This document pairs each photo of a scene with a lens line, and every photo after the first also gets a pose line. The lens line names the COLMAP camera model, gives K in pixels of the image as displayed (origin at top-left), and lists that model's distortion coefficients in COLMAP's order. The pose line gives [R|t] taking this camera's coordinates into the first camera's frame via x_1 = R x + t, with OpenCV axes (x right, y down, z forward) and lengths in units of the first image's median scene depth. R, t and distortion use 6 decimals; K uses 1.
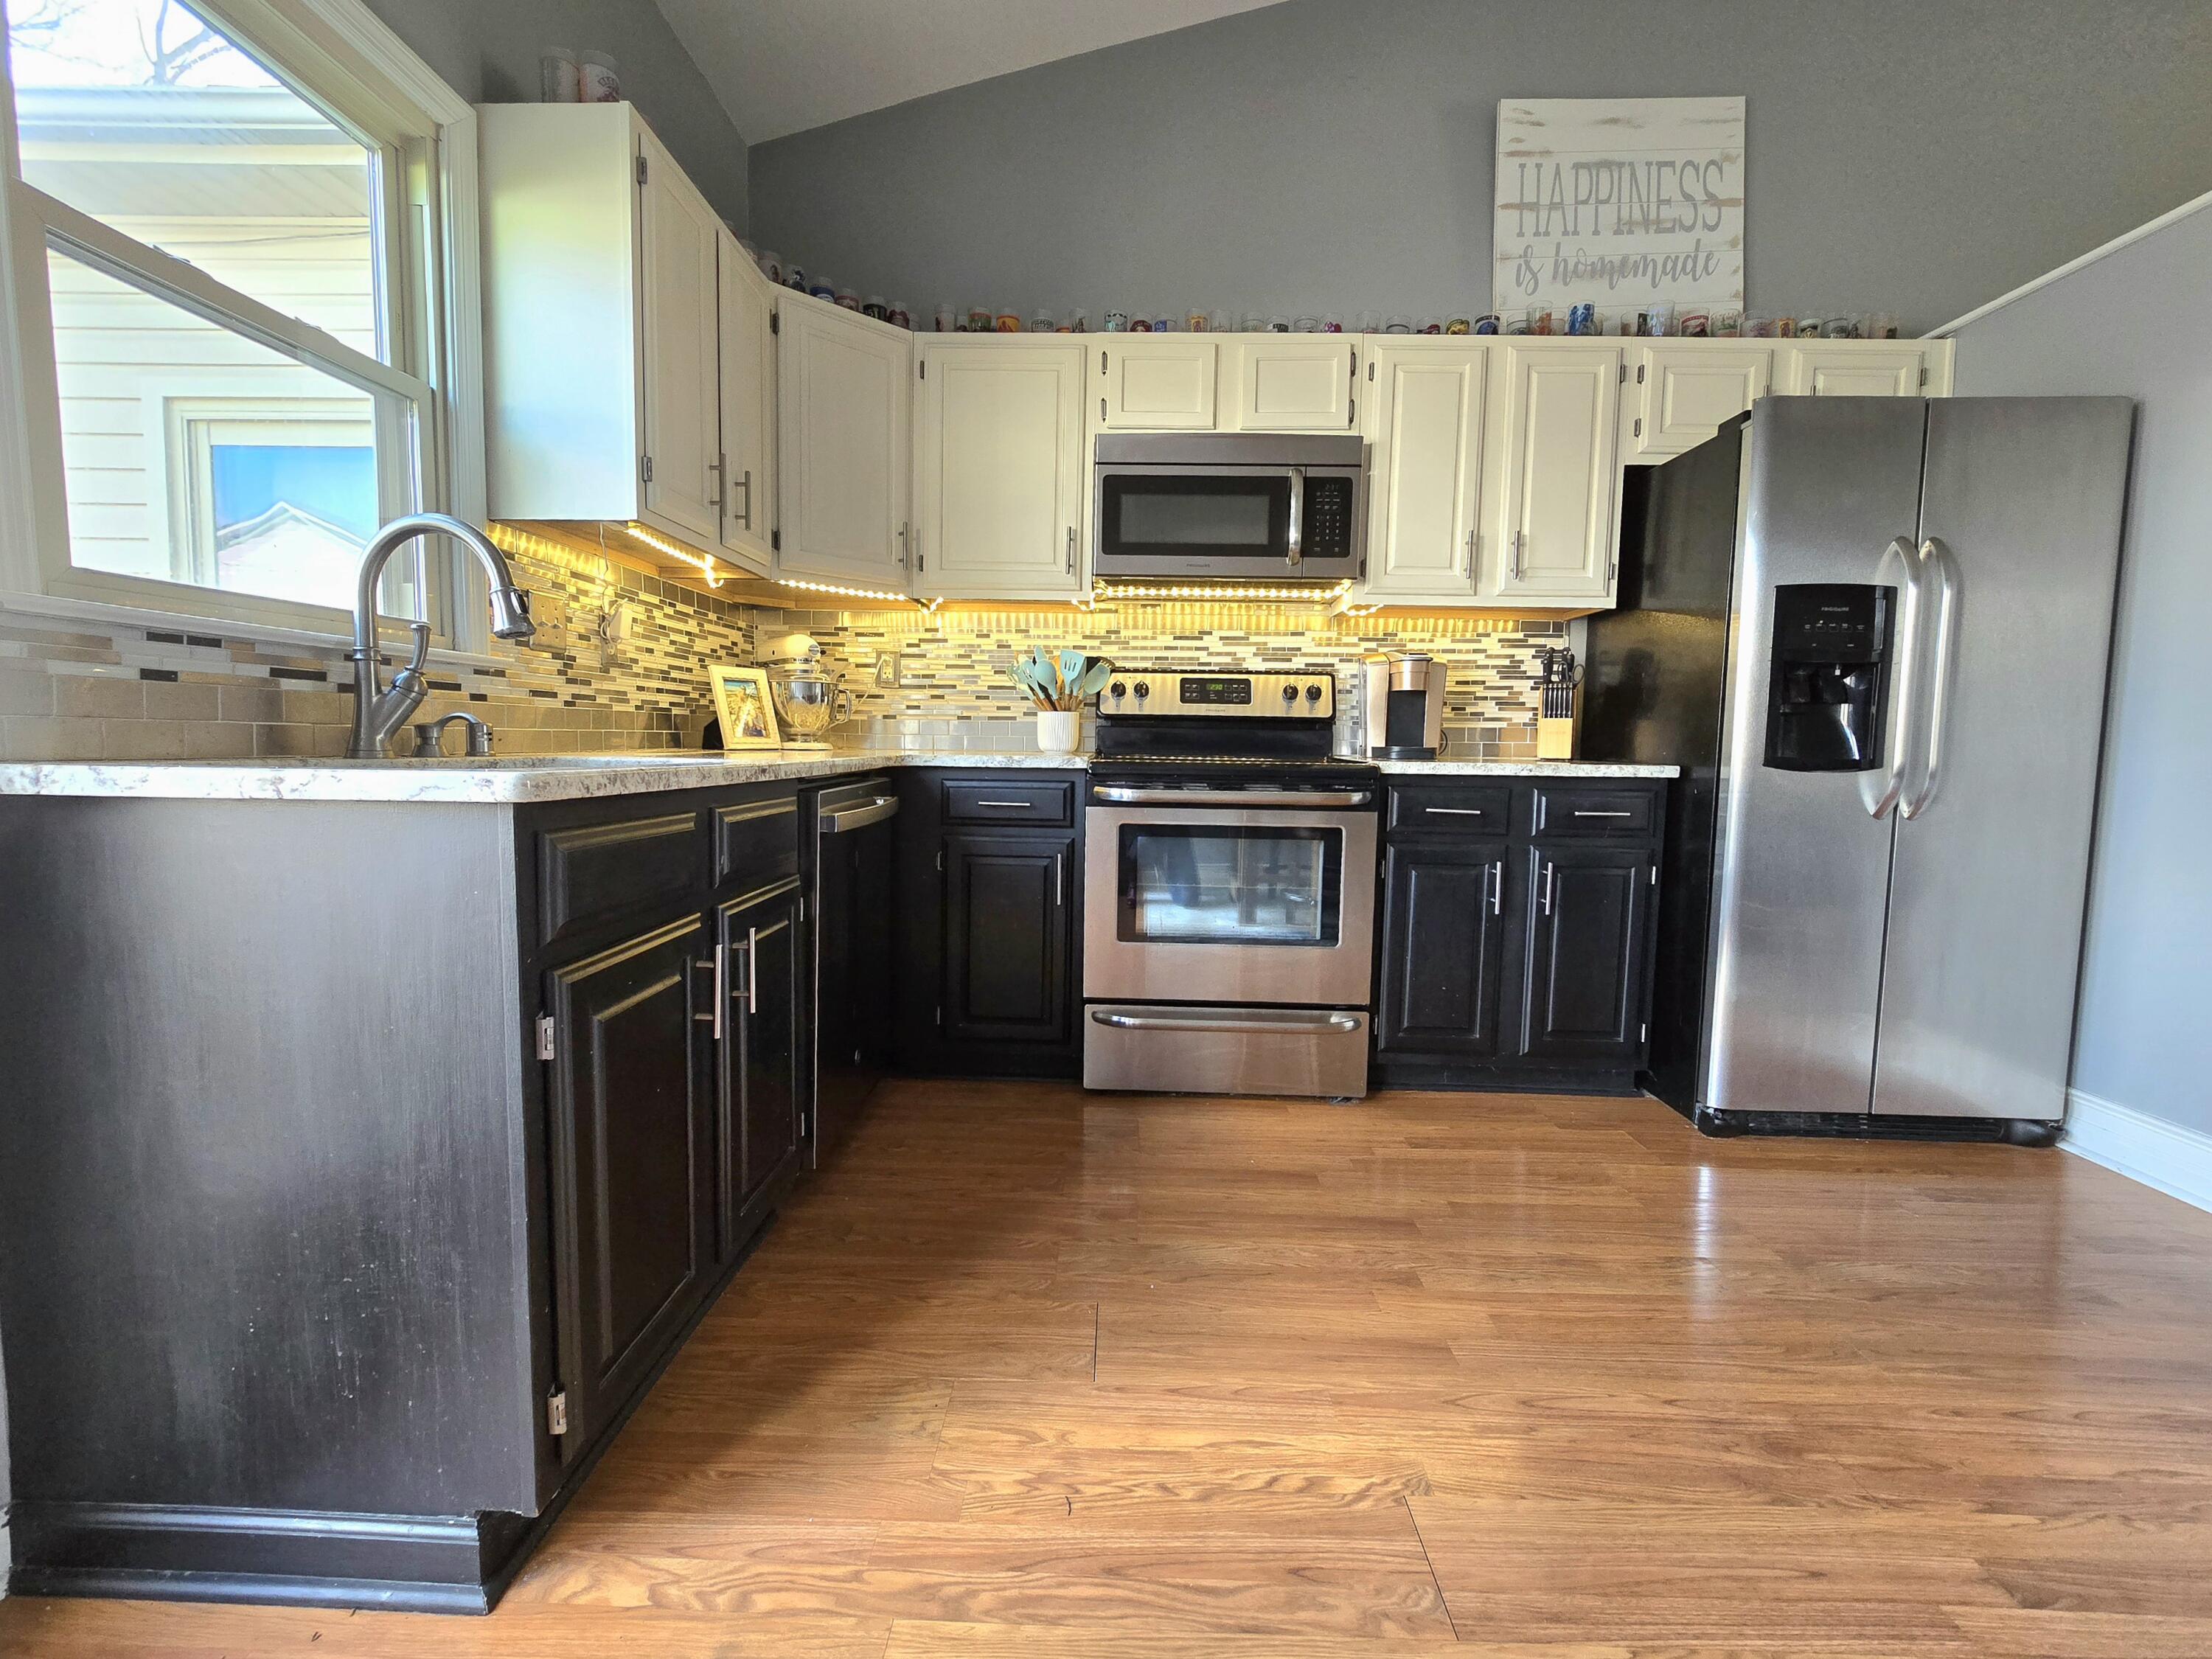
lens RADIAL K [[936.5, 0, 1113.9], [0, 936.5, 819.4], [0, 0, 1]] dist [-0.002063, -0.001280]
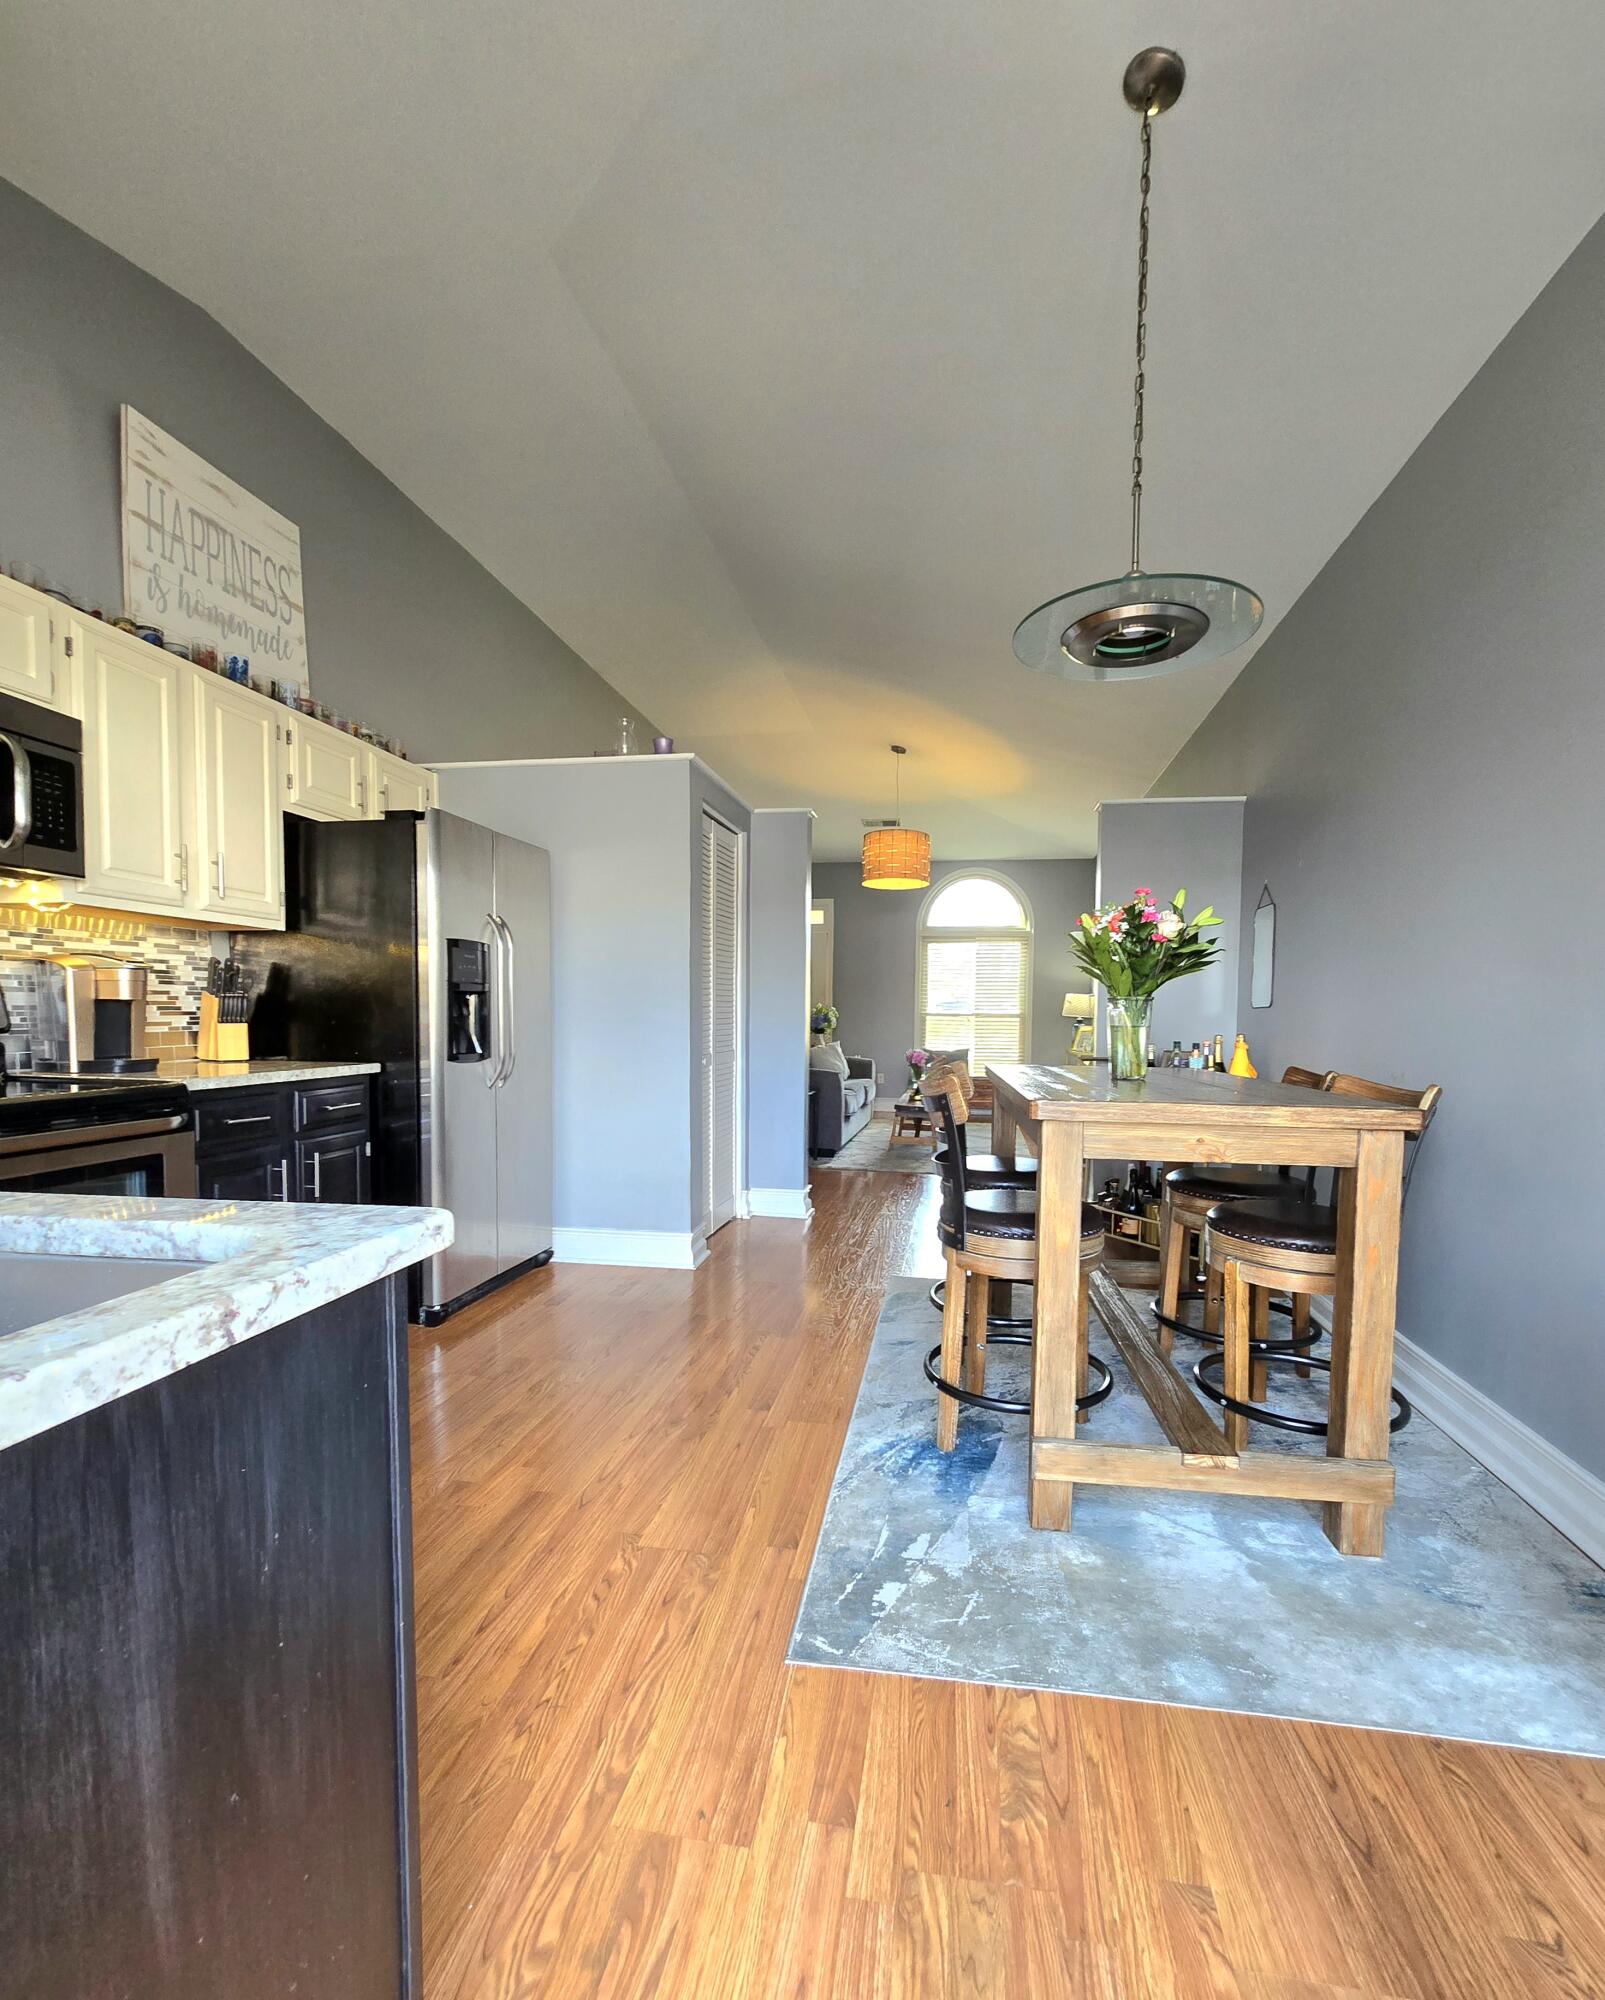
lens RADIAL K [[938.8, 0, 798.9], [0, 938.8, 1069.1], [0, 0, 1]] dist [-0.002118, -0.000240]
pose [[0.133452, -0.076910, 0.988067, -0.559701], [0.076892, 0.994782, 0.067047, -0.082996], [-0.988068, 0.067027, 0.138669, 0.213839]]
